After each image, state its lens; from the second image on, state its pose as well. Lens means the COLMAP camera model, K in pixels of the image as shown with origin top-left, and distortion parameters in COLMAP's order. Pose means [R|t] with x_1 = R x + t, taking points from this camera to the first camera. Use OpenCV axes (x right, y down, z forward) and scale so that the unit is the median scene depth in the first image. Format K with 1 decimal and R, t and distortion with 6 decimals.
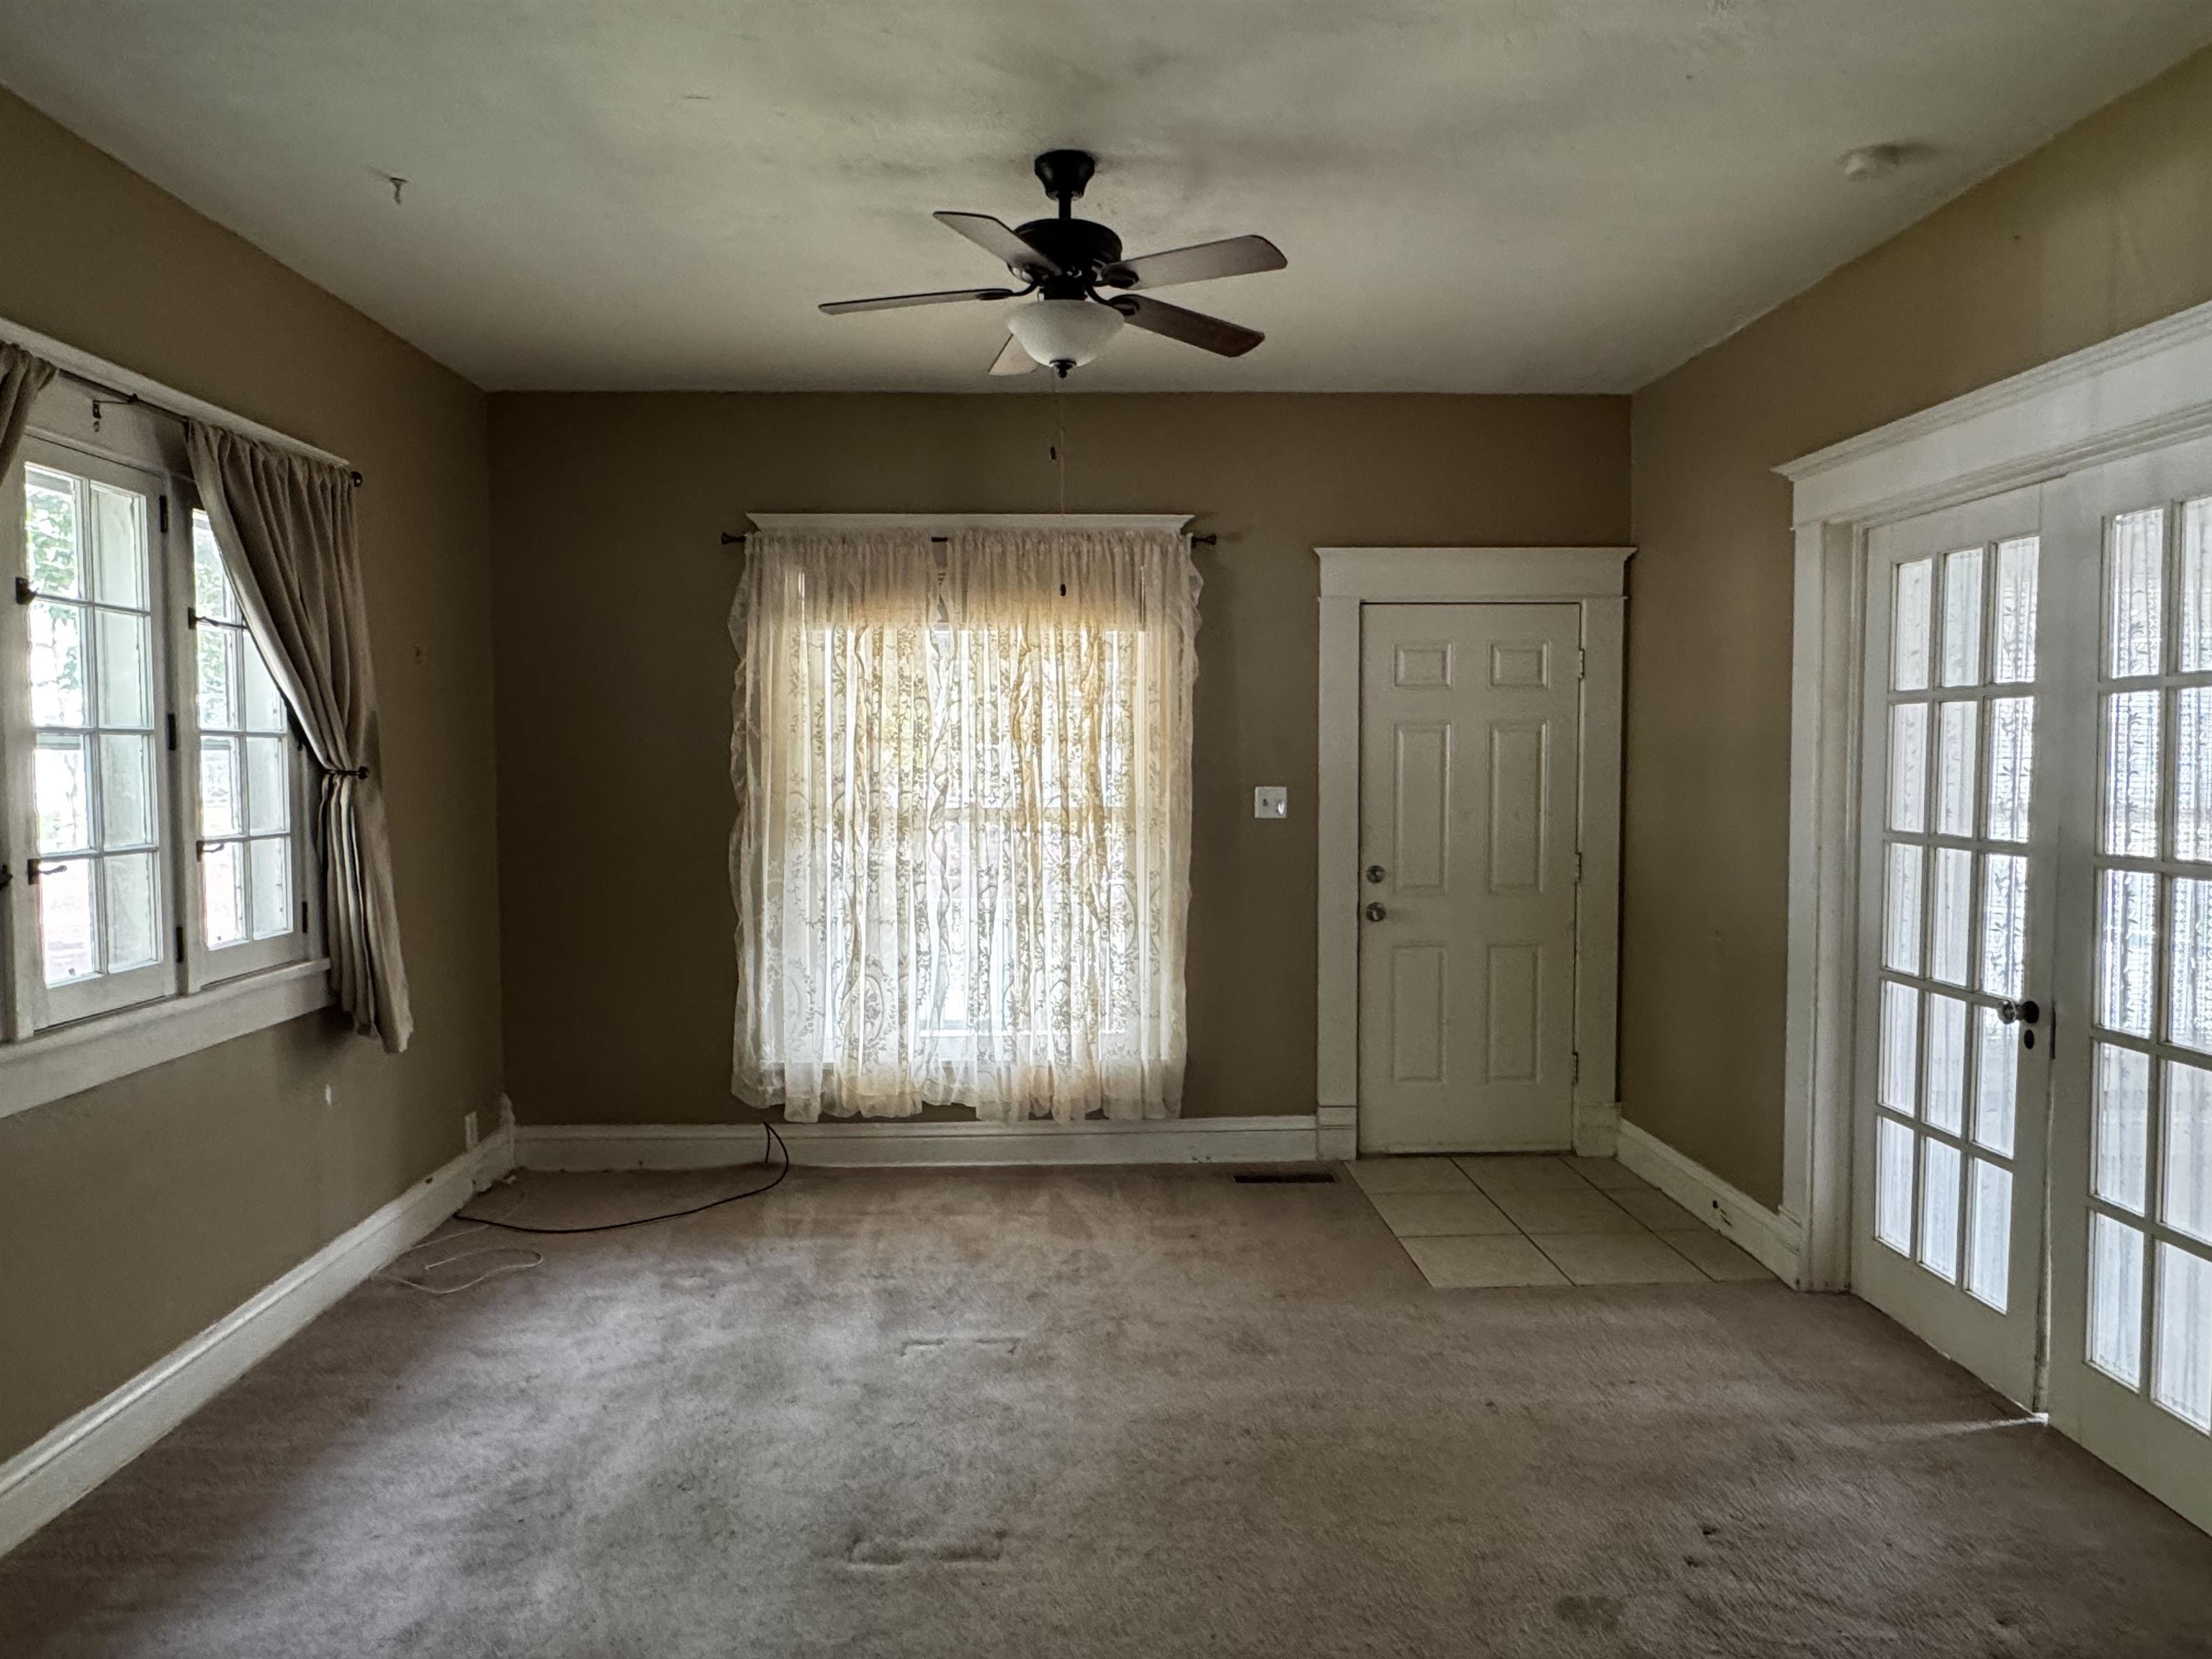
lens RADIAL K [[1378.6, 0, 1106.0], [0, 1378.6, 829.5], [0, 0, 1]] dist [-0.001187, 0.000241]
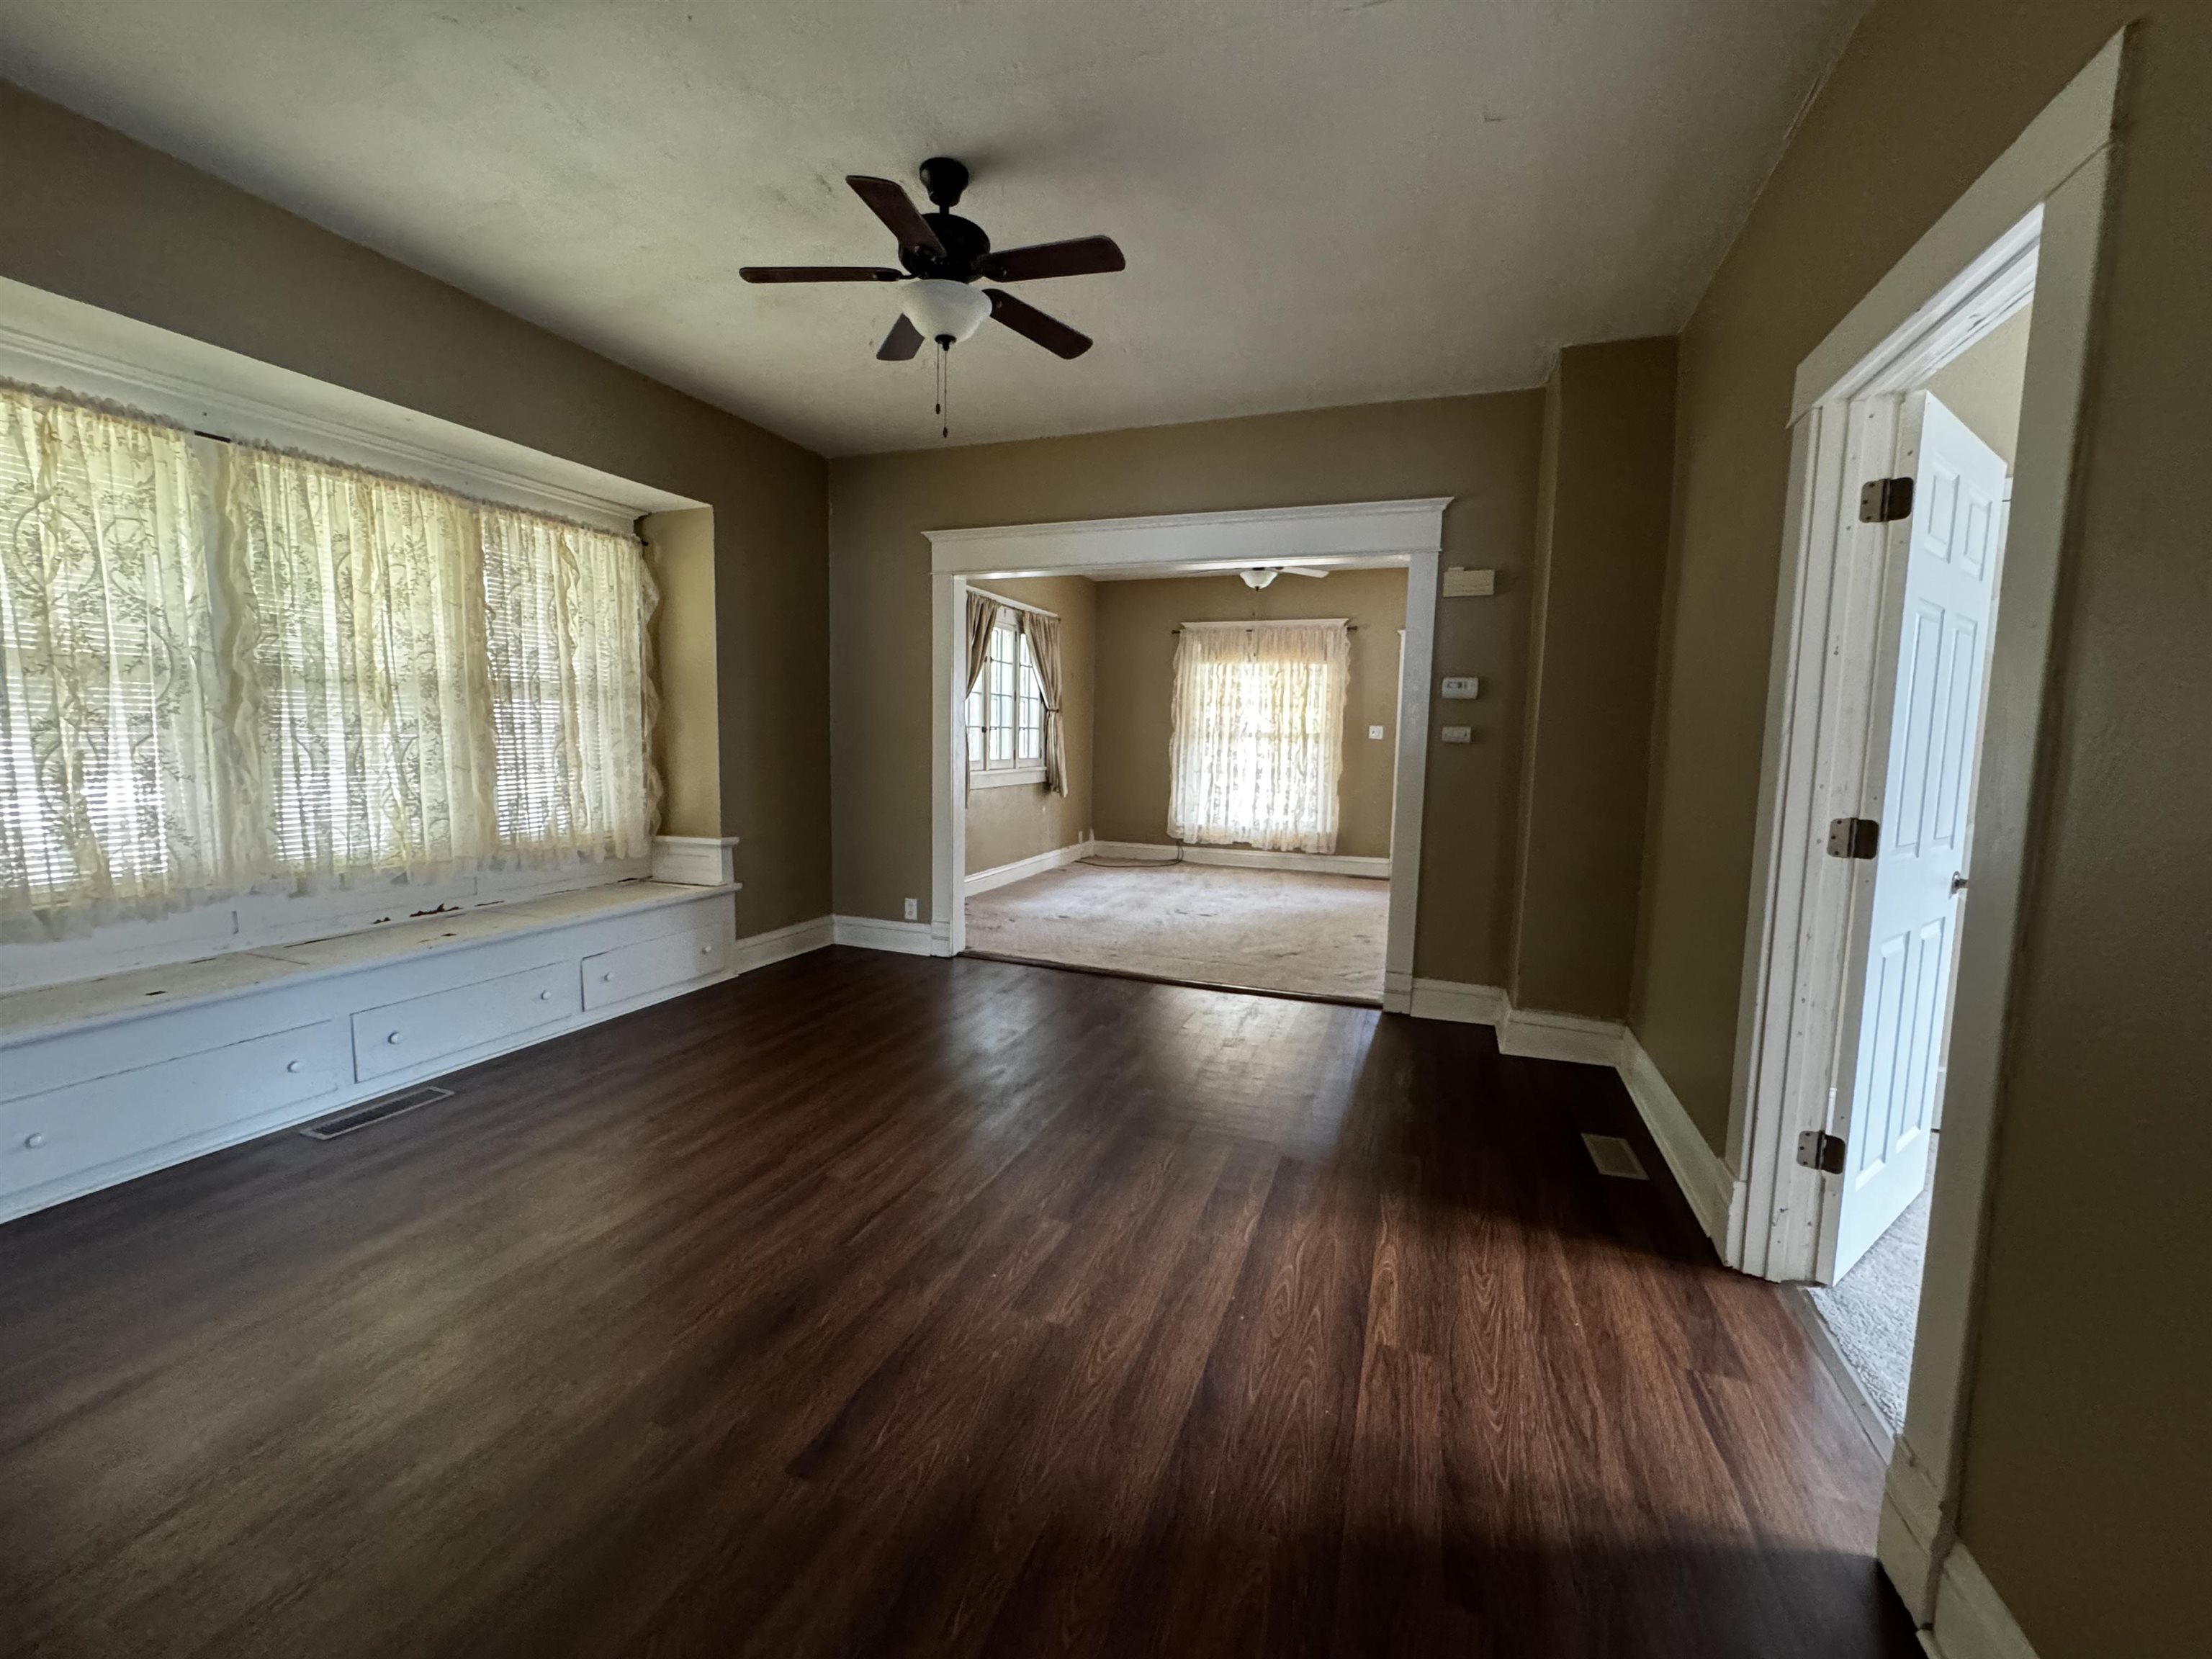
lens RADIAL K [[901.2, 0, 1106.0], [0, 901.2, 829.5], [0, 0, 1]] dist [-0.000218, 0.000025]
pose [[0.924818, 0.062183, -0.375293, 0.302805], [-0.044458, 0.997456, 0.055714, 0.090173], [0.377803, -0.034840, 0.925230, -0.741026]]
